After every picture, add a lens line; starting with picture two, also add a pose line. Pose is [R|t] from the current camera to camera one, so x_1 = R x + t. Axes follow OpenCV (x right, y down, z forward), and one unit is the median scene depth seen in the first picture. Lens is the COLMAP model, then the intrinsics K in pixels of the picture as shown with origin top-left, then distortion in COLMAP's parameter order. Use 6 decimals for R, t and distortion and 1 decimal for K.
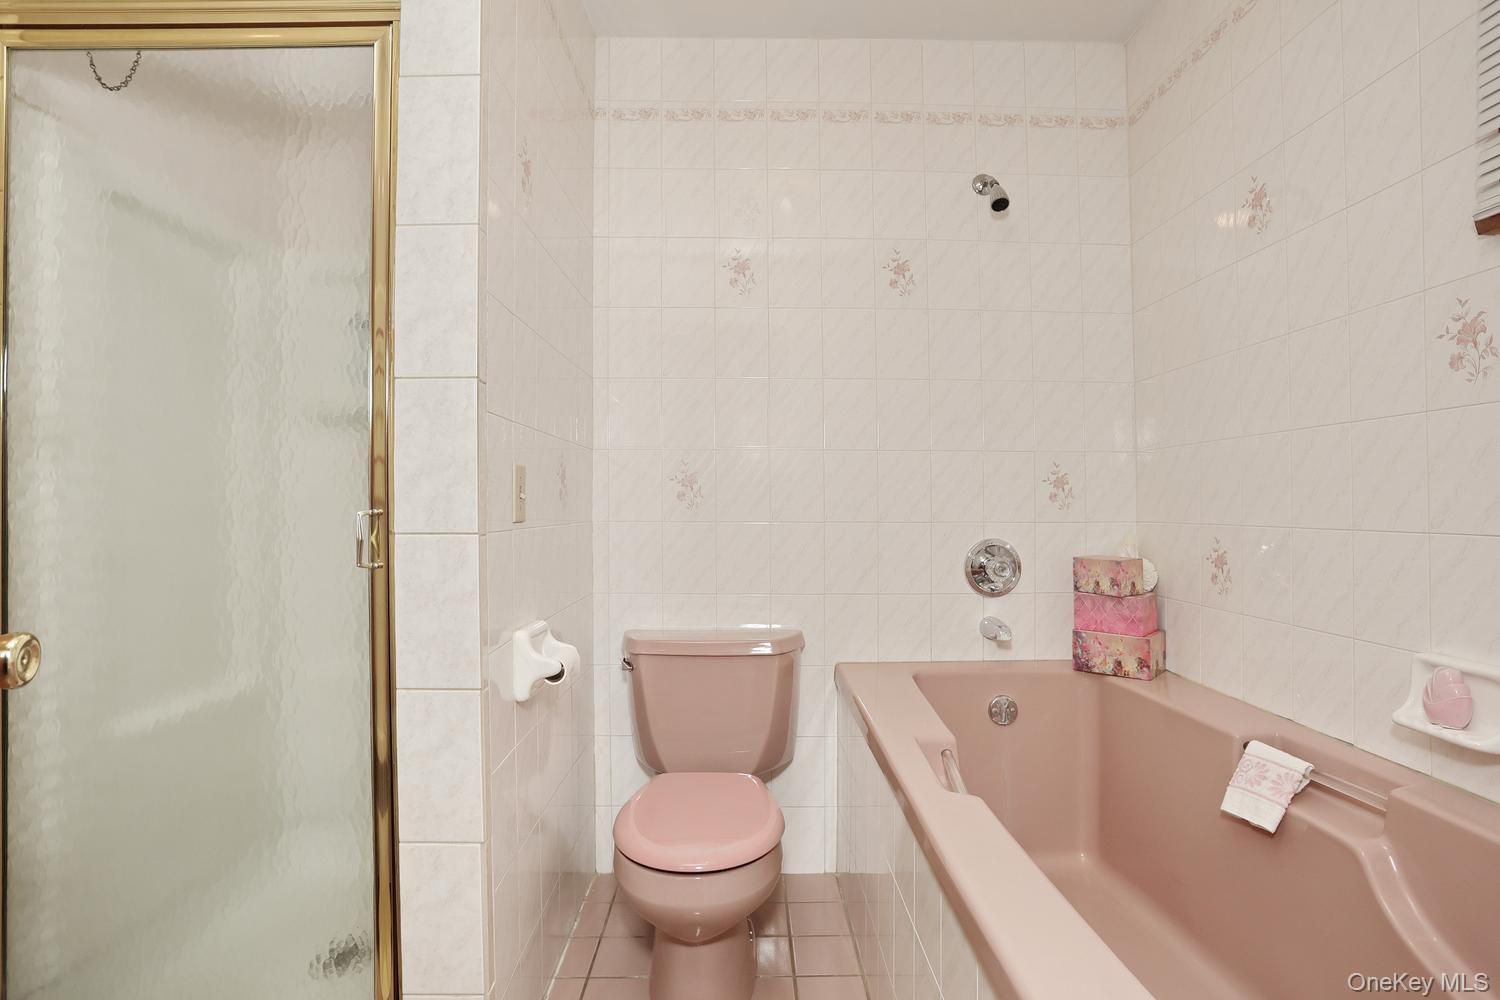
lens RADIAL K [[731.6, 0, 742.9], [0, 731.6, 492.6], [0, 0, 1]] dist [-0.074261, 0.037327]
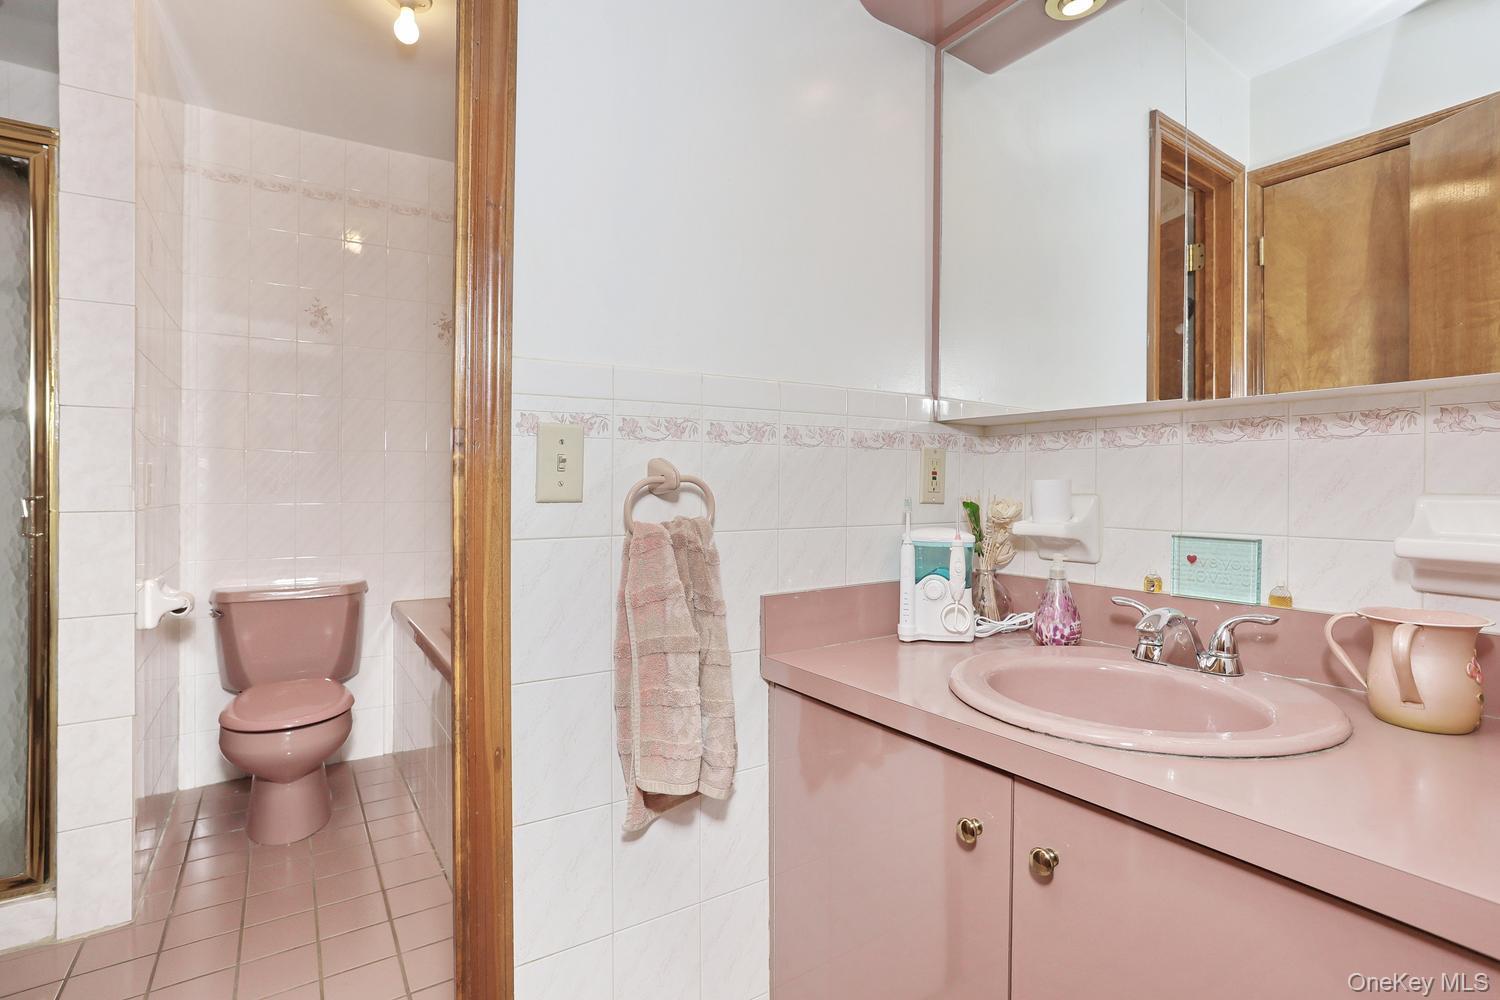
lens RADIAL K [[731.6, 0, 742.9], [0, 731.6, 492.6], [0, 0, 1]] dist [-0.074261, 0.037327]
pose [[0.846525, 0.010090, 0.532254, -0.047017], [-0.024444, 0.999503, 0.019928, -0.027945], [-0.531788, -0.029880, 0.846350, -0.617494]]
